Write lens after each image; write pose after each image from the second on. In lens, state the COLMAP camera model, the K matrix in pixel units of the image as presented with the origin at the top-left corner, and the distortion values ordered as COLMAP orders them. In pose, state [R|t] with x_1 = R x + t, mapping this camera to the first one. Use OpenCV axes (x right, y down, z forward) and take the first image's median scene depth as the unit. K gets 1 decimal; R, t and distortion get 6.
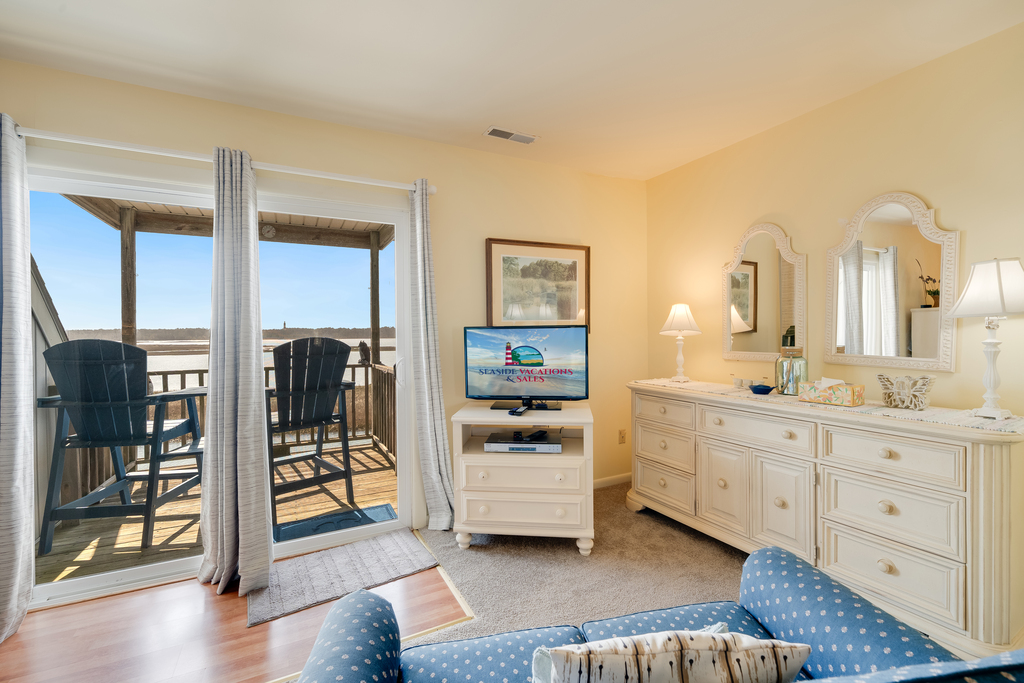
lens RADIAL K [[438.4, 0, 514.1], [0, 438.4, 338.8], [0, 0, 1]] dist [-0.001380, -0.000848]
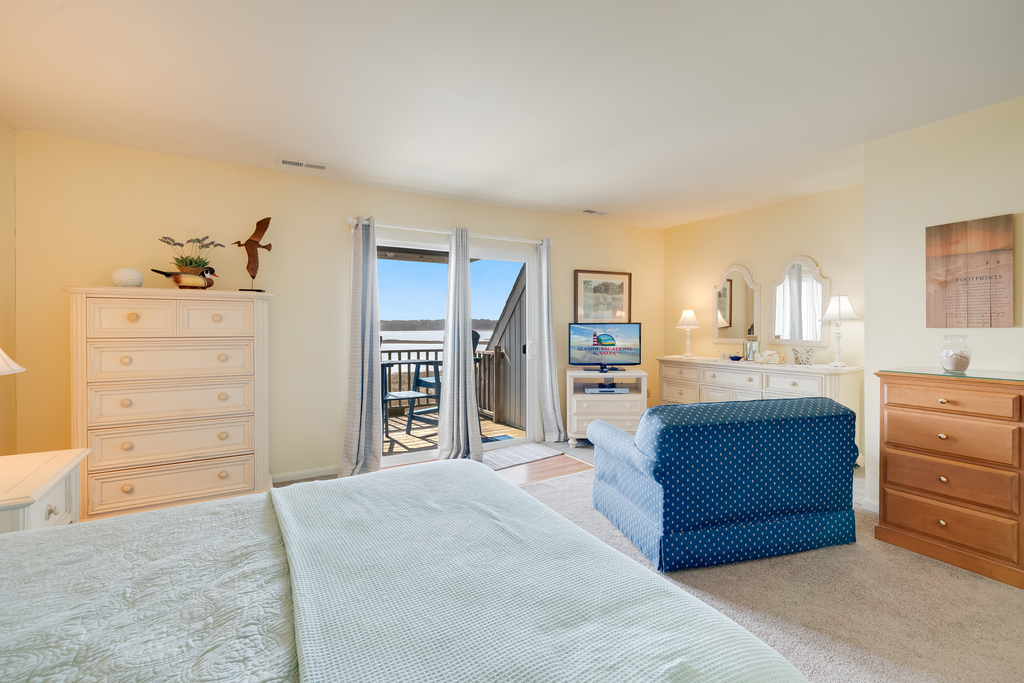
lens RADIAL K [[438.4, 0, 517.4], [0, 438.4, 335.2], [0, 0, 1]] dist [-0.001380, -0.000848]
pose [[0.998180, 0.003055, 0.060230, -0.423262], [-0.003495, 0.999968, 0.007207, 0.008466], [-0.060206, -0.007404, 0.998159, -0.716050]]
